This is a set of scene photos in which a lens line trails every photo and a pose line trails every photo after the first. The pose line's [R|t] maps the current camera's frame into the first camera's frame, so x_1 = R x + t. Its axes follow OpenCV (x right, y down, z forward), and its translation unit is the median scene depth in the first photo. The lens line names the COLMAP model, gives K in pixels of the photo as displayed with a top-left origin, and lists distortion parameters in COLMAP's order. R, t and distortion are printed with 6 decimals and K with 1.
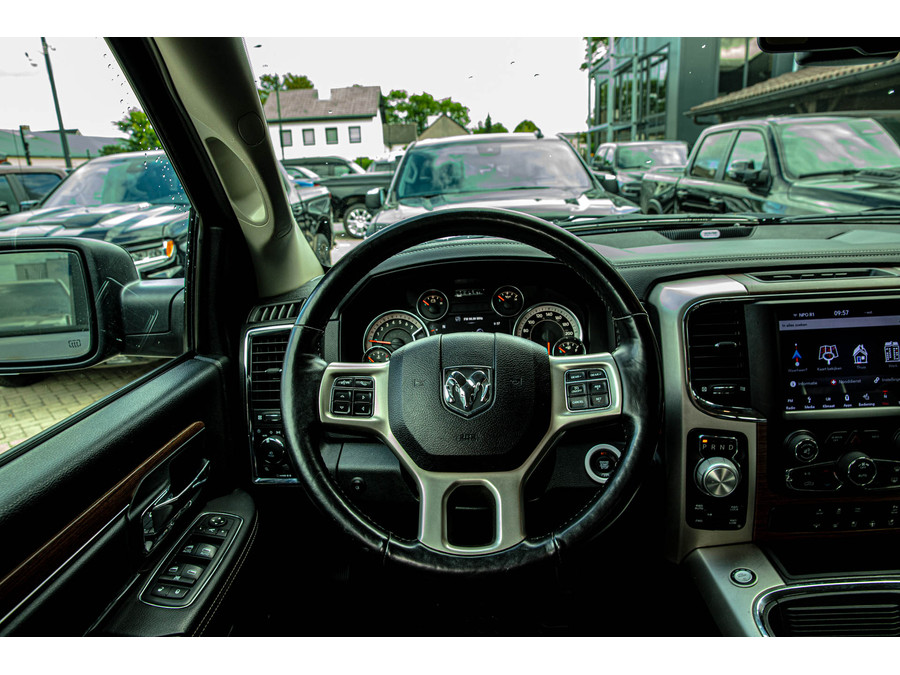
lens RADIAL K [[631.9, 0, 472.6], [0, 631.9, 332.1], [0, 0, 1]] dist [-0.131080, 0.087939]
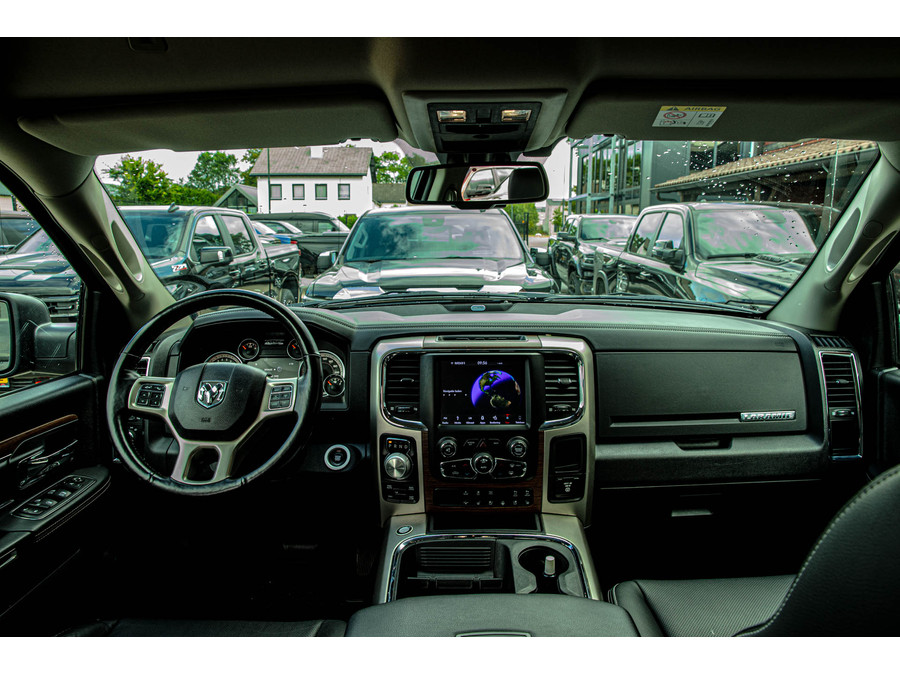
lens RADIAL K [[631.9, 0, 472.6], [0, 631.9, 332.1], [0, 0, 1]] dist [-0.131080, 0.087939]
pose [[0.998571, 0.043651, 0.030846, 0.510070], [-0.040459, 0.994418, -0.097450, 0.046806], [-0.034928, 0.096063, 0.994762, -0.580711]]
